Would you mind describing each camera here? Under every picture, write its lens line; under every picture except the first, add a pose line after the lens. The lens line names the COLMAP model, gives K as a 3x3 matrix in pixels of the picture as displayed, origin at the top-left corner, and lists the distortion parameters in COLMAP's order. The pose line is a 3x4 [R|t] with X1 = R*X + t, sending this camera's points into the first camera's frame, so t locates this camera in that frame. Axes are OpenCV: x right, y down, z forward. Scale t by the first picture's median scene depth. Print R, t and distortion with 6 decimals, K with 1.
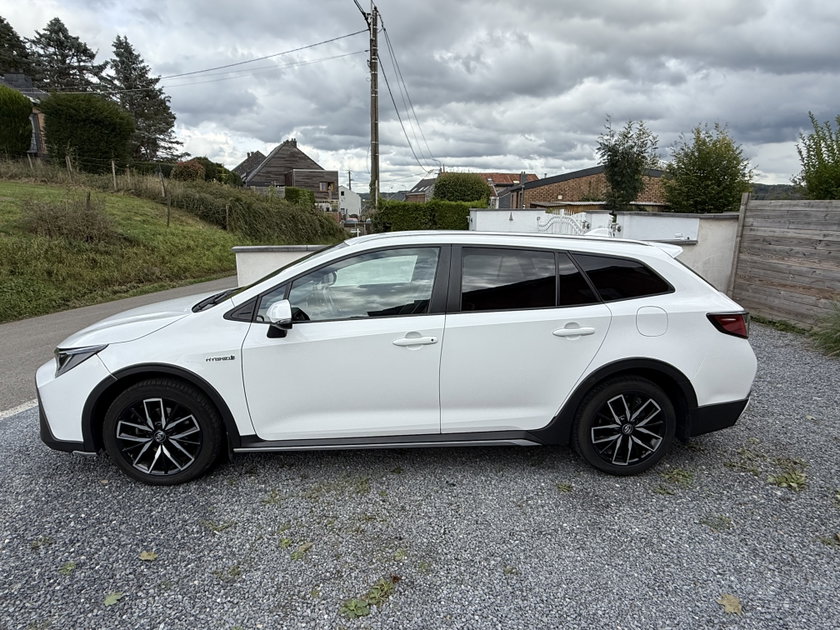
lens RADIAL K [[473.9, 0, 418.8], [0, 473.9, 323.8], [0, 0, 1]] dist [0.002054, 0.003375]
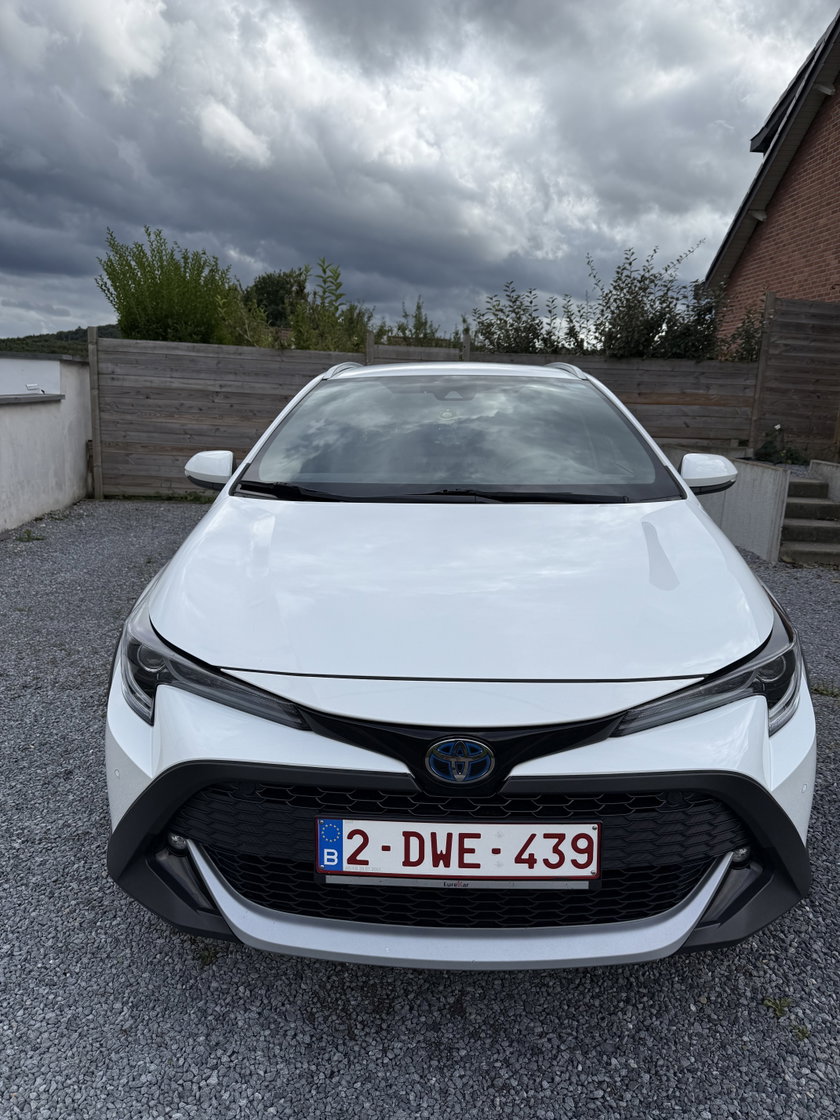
lens RADIAL K [[788.1, 0, 439.8], [0, 788.1, 547.6], [0, 0, 1]] dist [-0.028541, -0.017223]
pose [[0.112576, -0.191028, 0.975108, -0.437552], [0.190008, 0.967375, 0.167577, -0.052795], [-0.975307, 0.166413, 0.145200, 0.369094]]
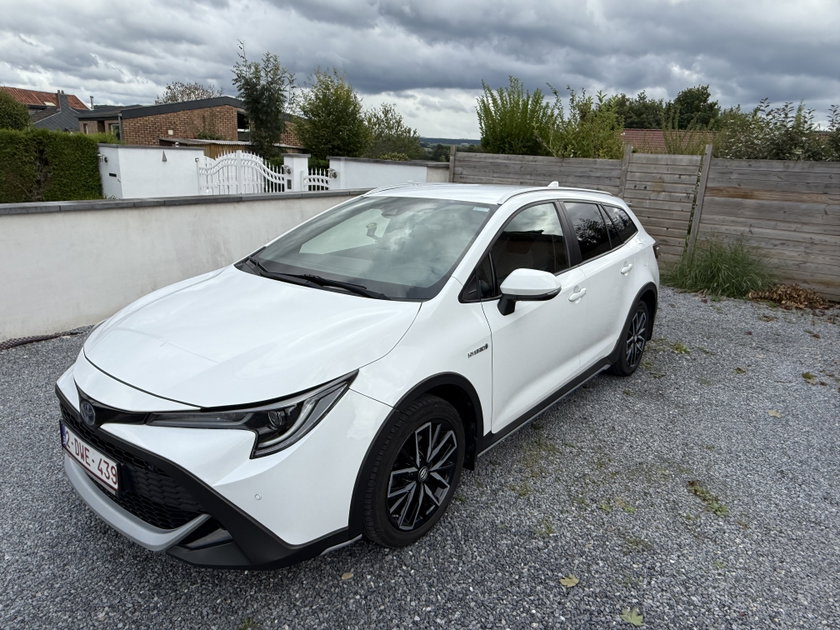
lens RADIAL K [[544.2, 0, 419.7], [0, 544.2, 310.2], [0, 0, 1]] dist [0.006476, -0.000778]
pose [[0.695952, -0.168564, 0.698024, -0.344307], [0.130811, 0.985554, 0.107577, -0.032757], [-0.706073, 0.016440, 0.707948, 0.126284]]
